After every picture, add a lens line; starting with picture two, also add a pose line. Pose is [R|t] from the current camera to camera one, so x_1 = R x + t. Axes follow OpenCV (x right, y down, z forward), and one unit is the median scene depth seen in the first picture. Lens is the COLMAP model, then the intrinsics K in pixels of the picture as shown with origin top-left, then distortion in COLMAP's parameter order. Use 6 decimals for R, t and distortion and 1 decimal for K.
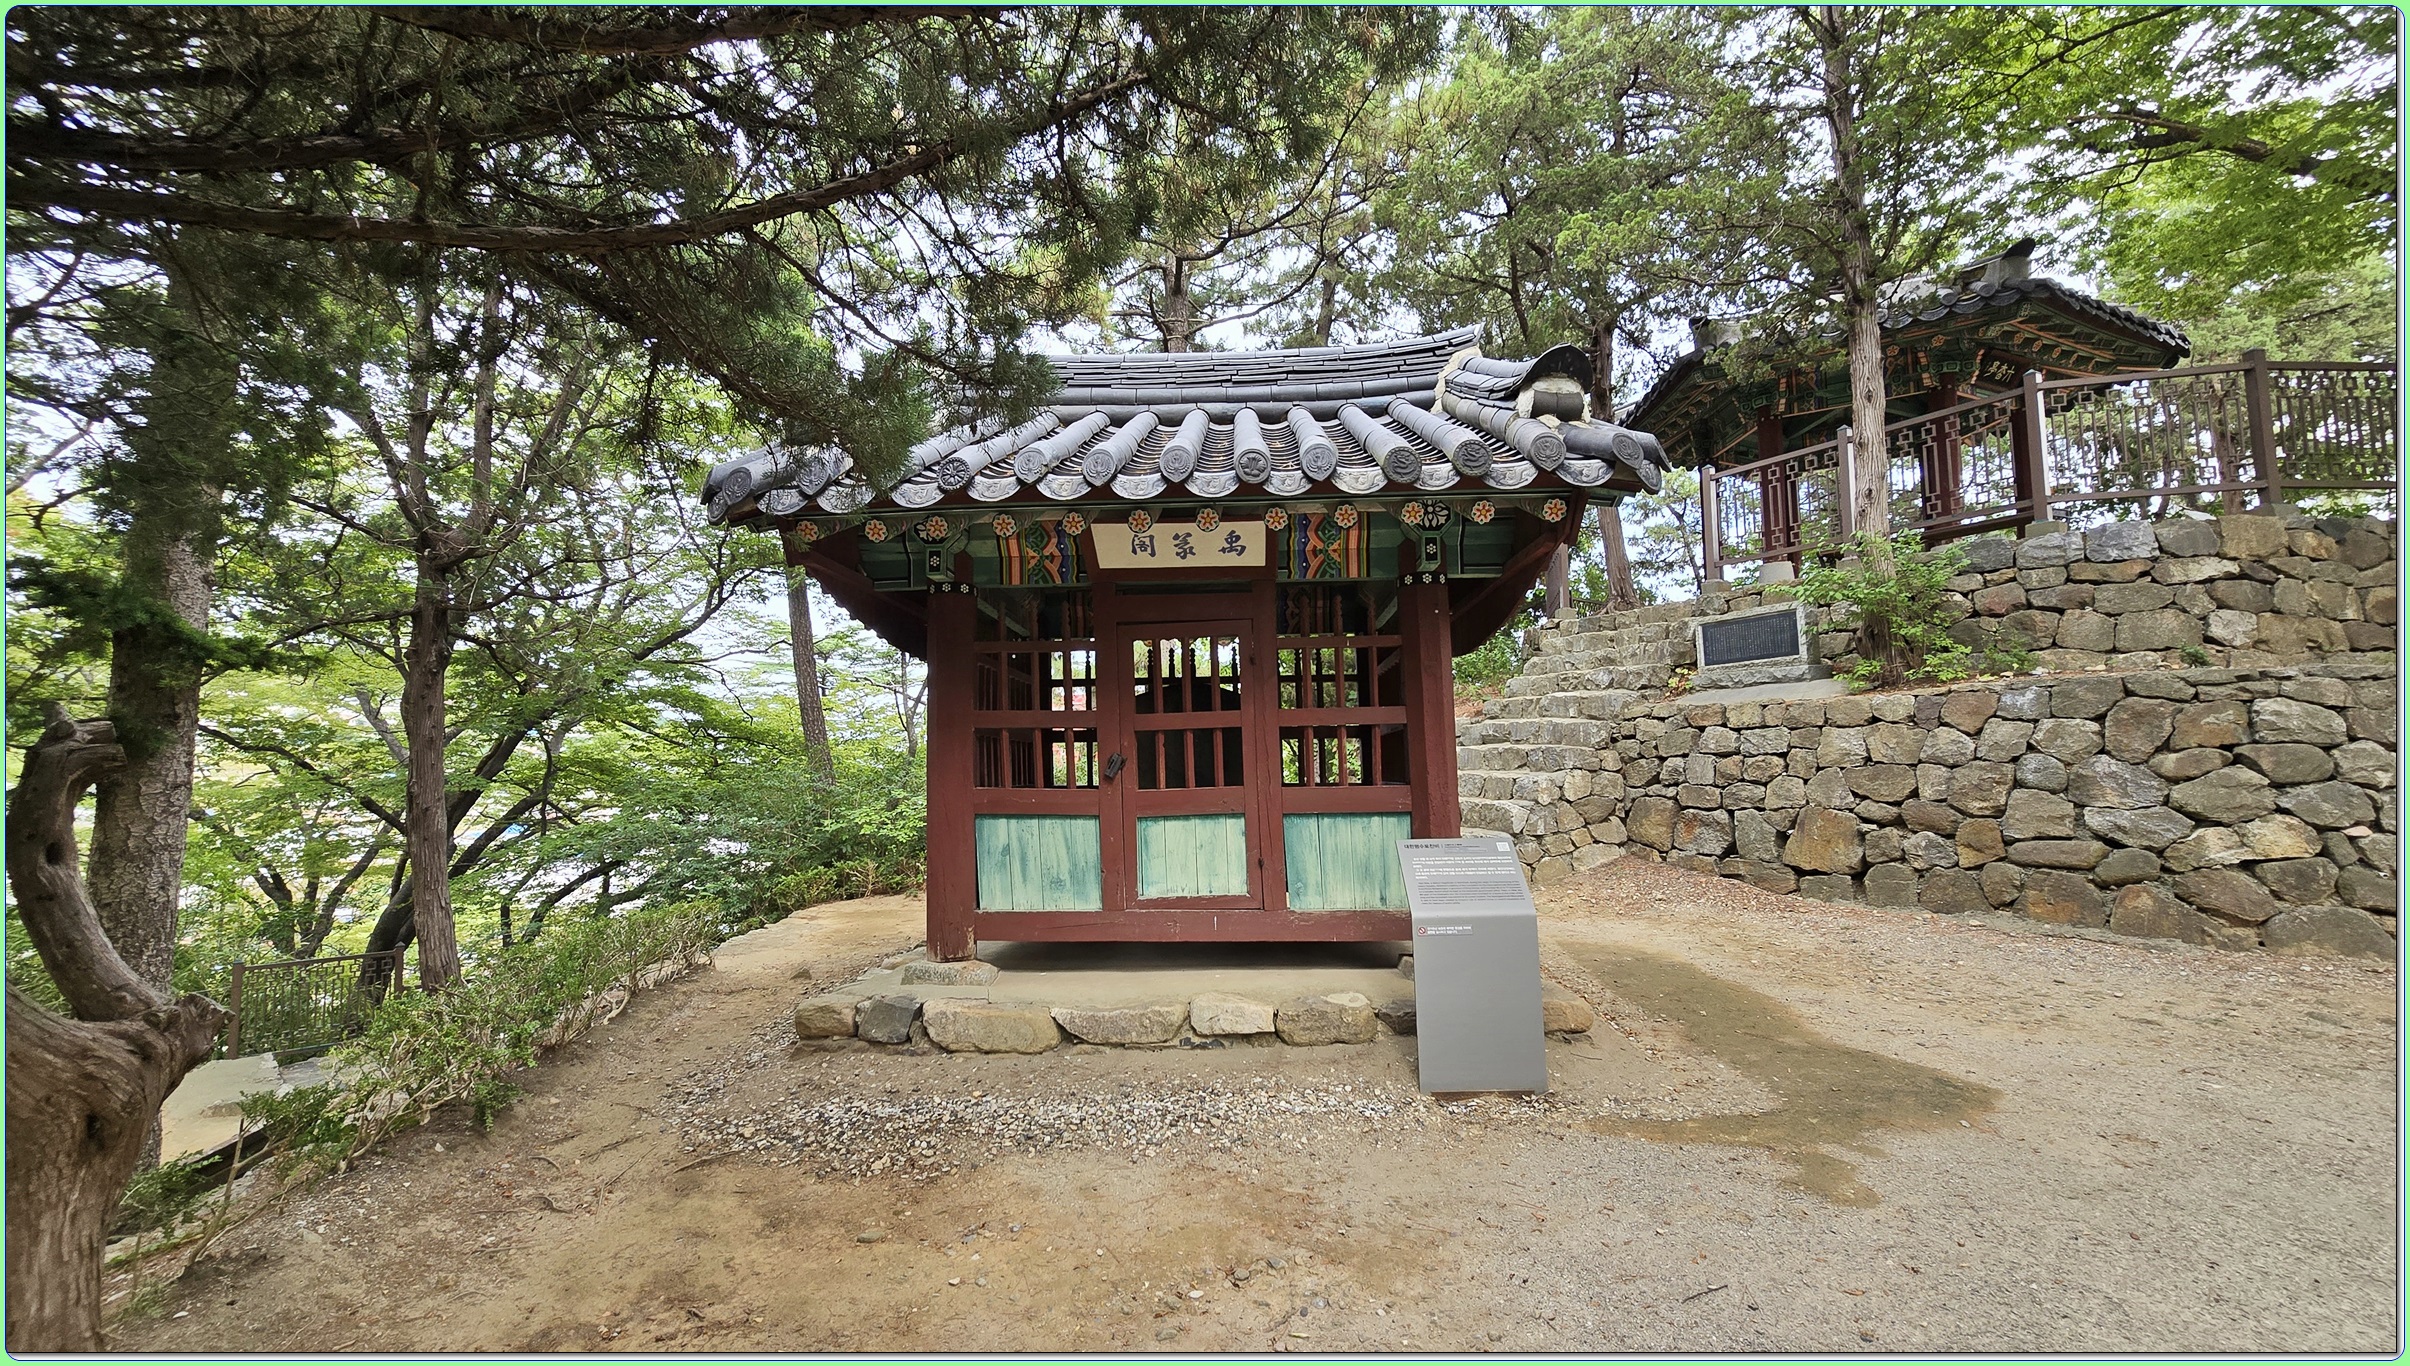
lens RADIAL K [[963.3, 0, 1205.0], [0, 963.3, 683.0], [0, 0, 1]] dist [-0.004500, -0.000322]
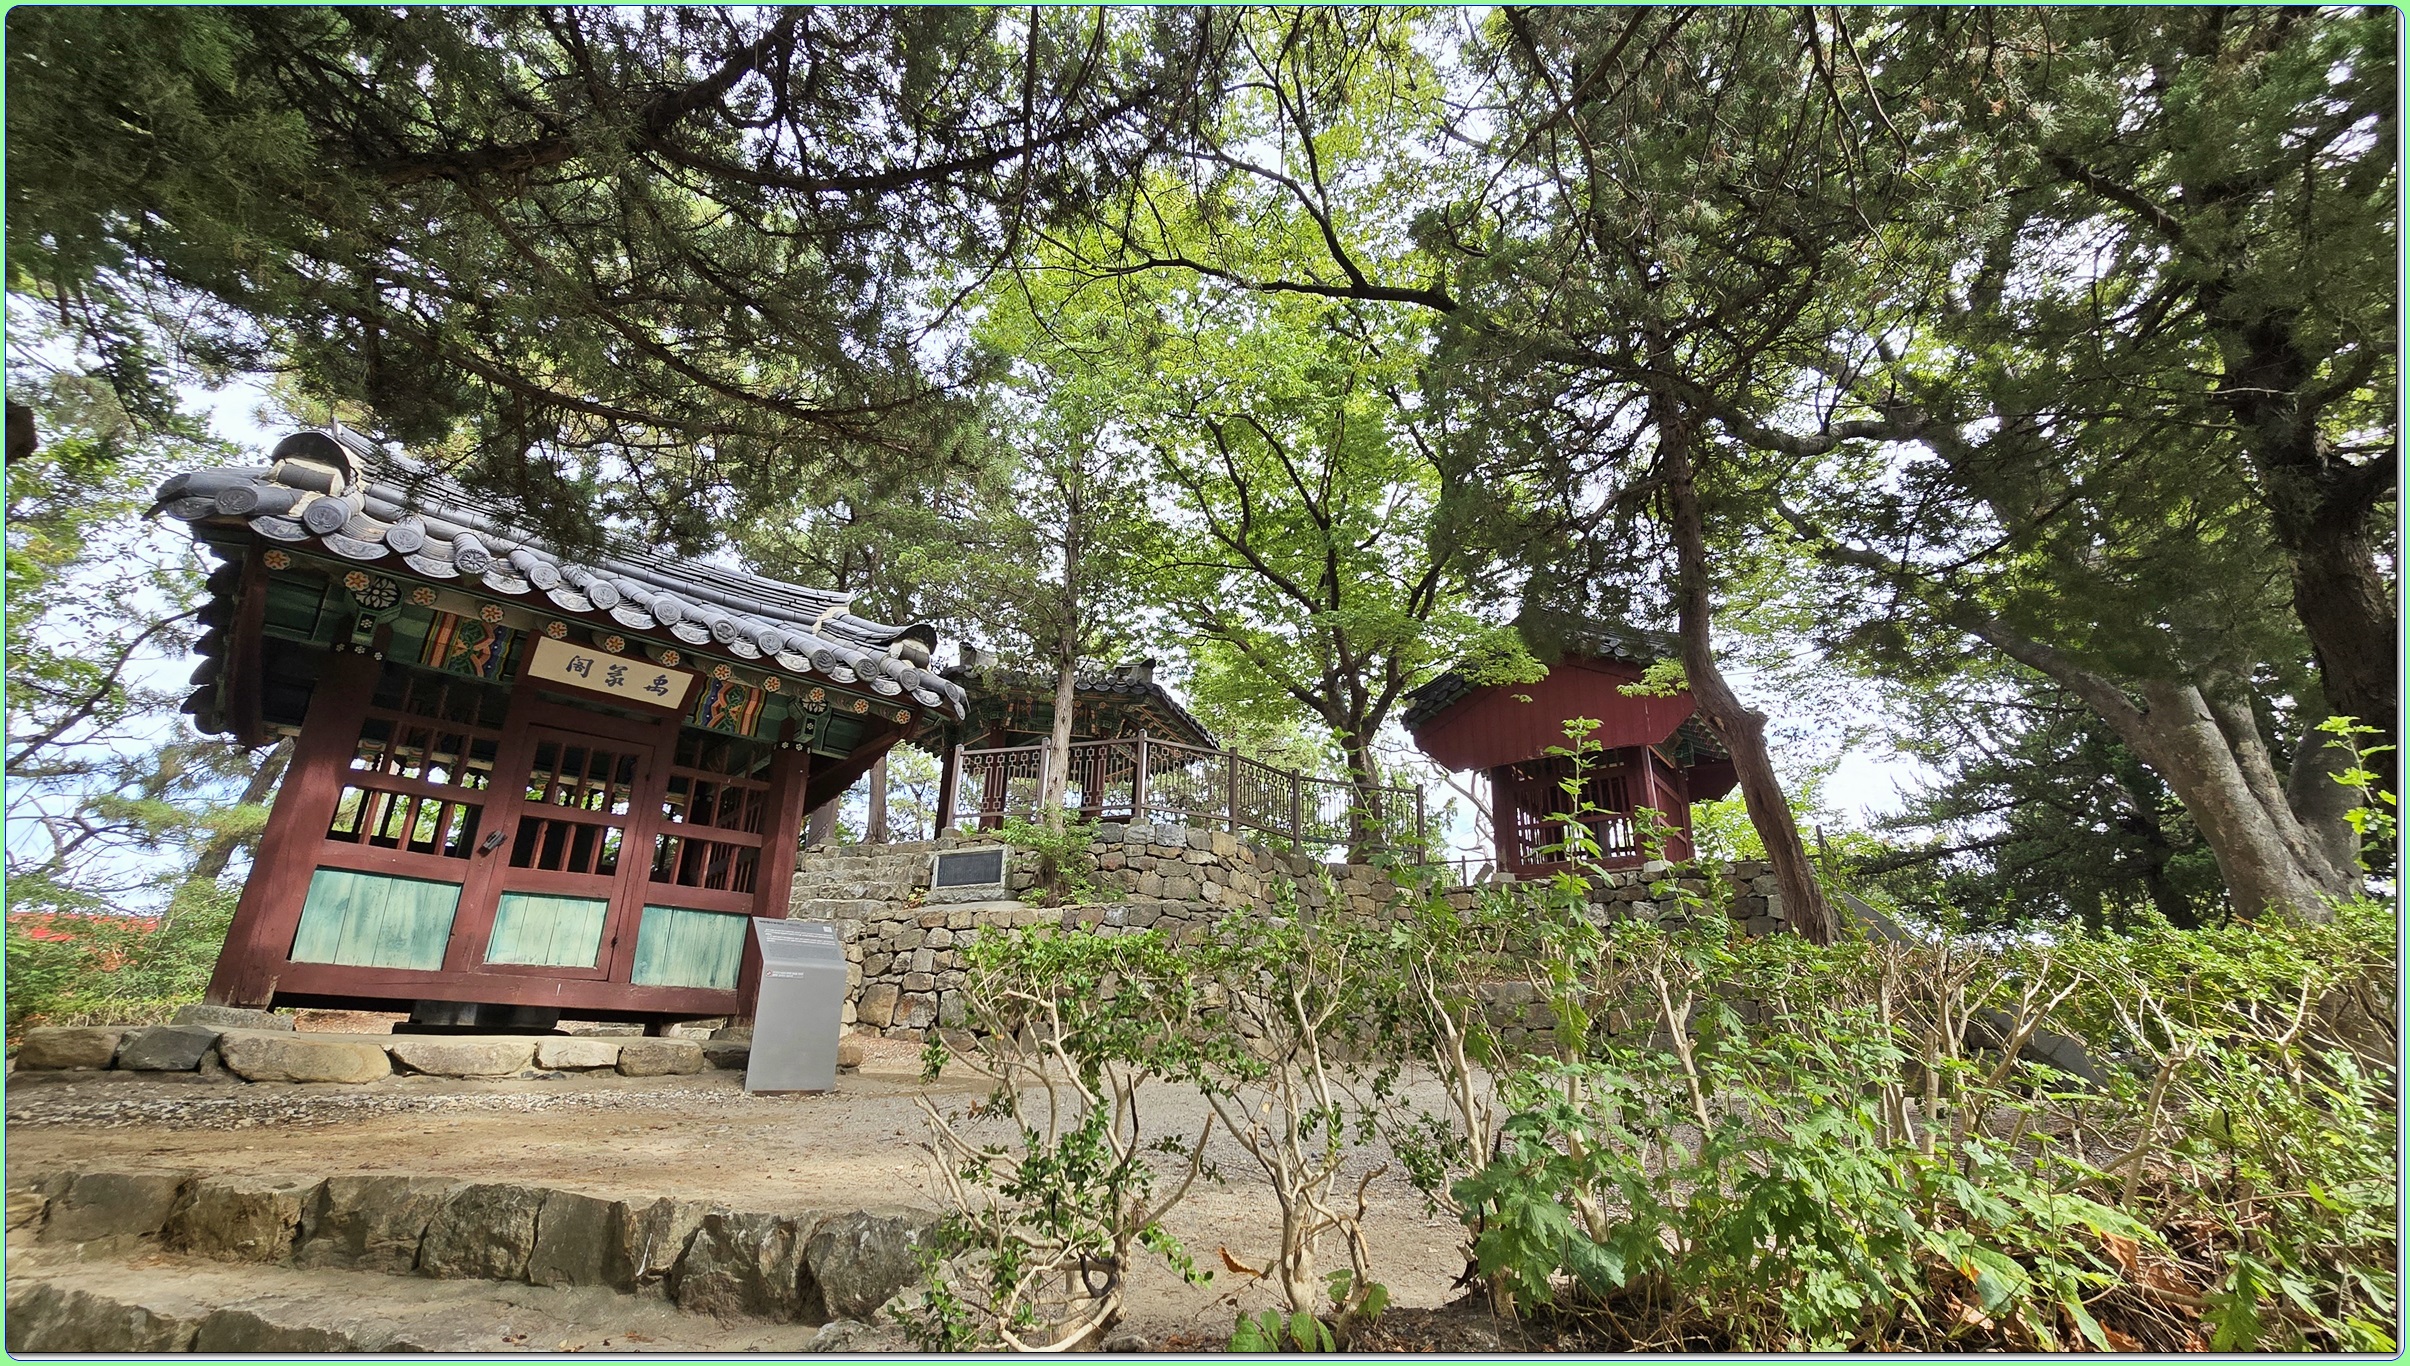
lens RADIAL K [[963.3, 0, 1205.0], [0, 963.3, 683.0], [0, 0, 1]] dist [-0.004500, -0.000322]
pose [[0.706386, 0.281057, 0.649636, -0.167739], [-0.080519, 0.943737, -0.320743, 0.119076], [-0.703233, 0.174261, 0.689273, -0.234029]]
